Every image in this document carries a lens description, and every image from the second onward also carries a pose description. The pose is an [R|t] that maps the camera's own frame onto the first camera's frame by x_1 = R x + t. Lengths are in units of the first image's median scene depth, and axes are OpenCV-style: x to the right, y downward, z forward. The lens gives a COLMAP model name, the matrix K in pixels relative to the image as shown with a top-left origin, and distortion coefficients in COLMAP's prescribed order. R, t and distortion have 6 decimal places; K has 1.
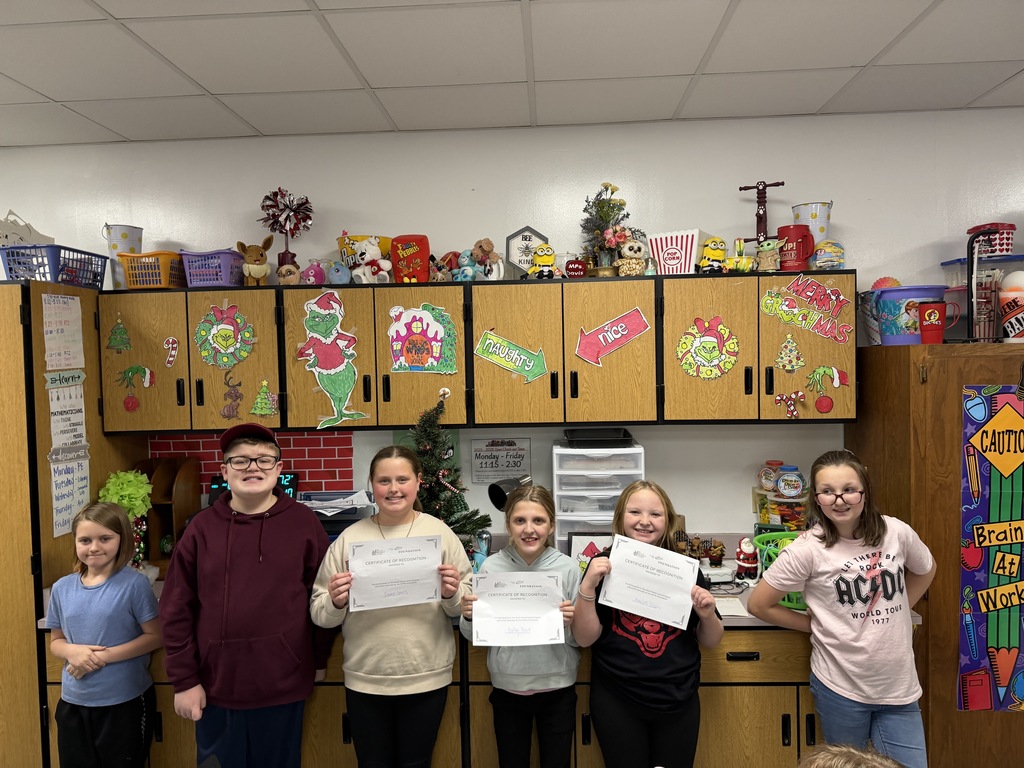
lens RADIAL K [[747.1, 0, 514.3], [0, 747.1, 385.3], [0, 0, 1]] dist [0.018975, -0.010542]
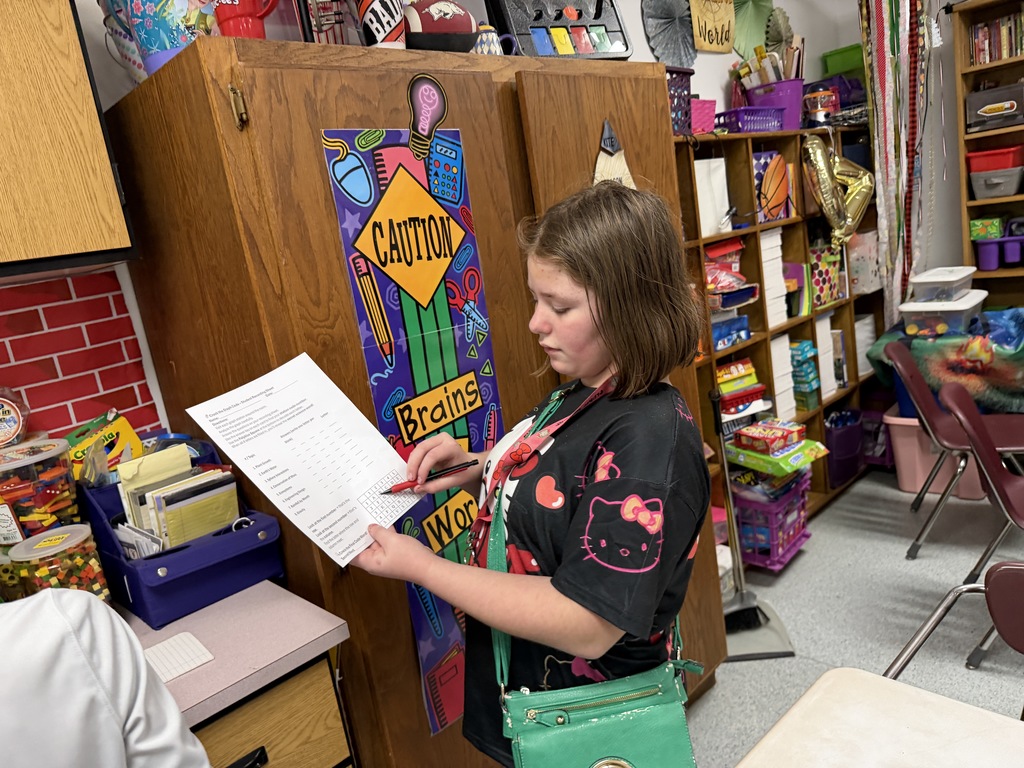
lens RADIAL K [[747.1, 0, 513.7], [0, 747.1, 385.6], [0, 0, 1]] dist [0.018975, -0.010542]
pose [[0.694918, -0.231800, 0.680704, 0.315696], [0.171457, 0.972729, 0.156207, 0.104179], [-0.698350, 0.008161, 0.715710, 0.565865]]
